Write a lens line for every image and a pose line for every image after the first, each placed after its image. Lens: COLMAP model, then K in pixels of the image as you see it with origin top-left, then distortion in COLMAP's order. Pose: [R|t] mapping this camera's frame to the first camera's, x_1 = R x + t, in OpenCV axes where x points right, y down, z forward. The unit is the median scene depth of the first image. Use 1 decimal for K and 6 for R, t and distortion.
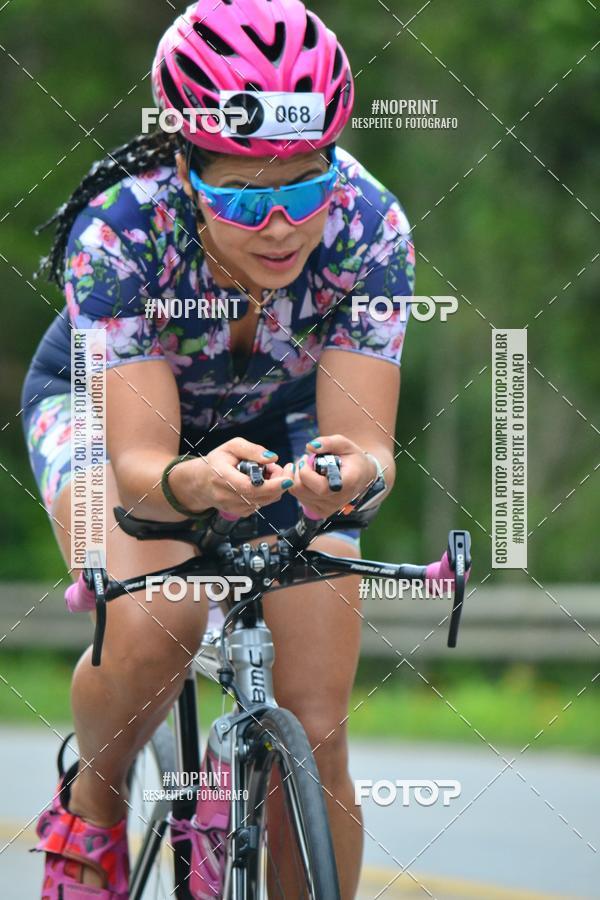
lens RADIAL K [[6135.0, 0, 300.0], [0, 6135.0, 450.0], [0, 0, 1]] dist [7.288415, -936.732134]
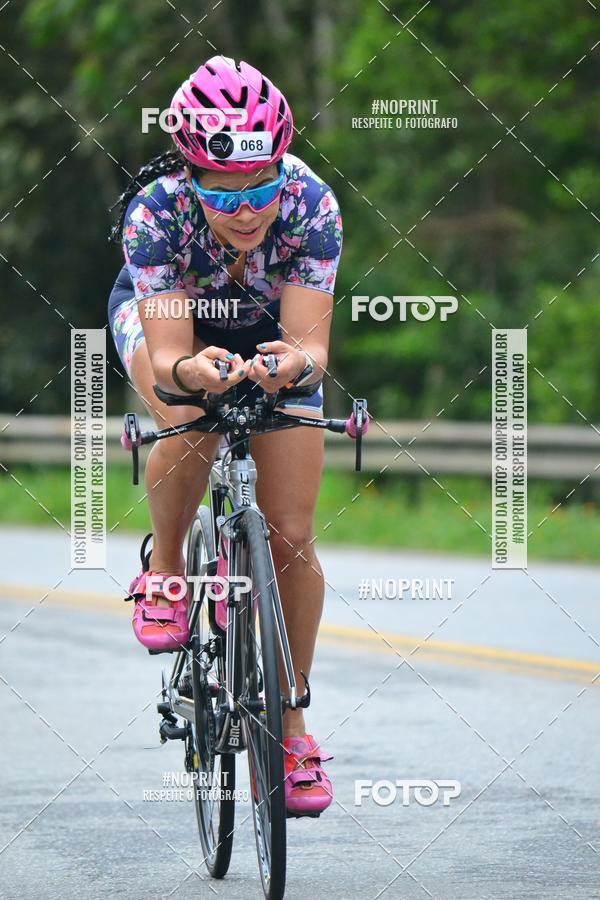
lens RADIAL K [[6118.4, 0, 300.0], [0, 6118.4, 450.0], [0, 0, 1]] dist [2.552511, -13.661814]
pose [[0.999348, -0.009679, -0.034777, 0.063013], [0.010570, 0.999618, 0.025538, -0.014024], [0.034517, -0.025889, 0.999069, -0.584541]]
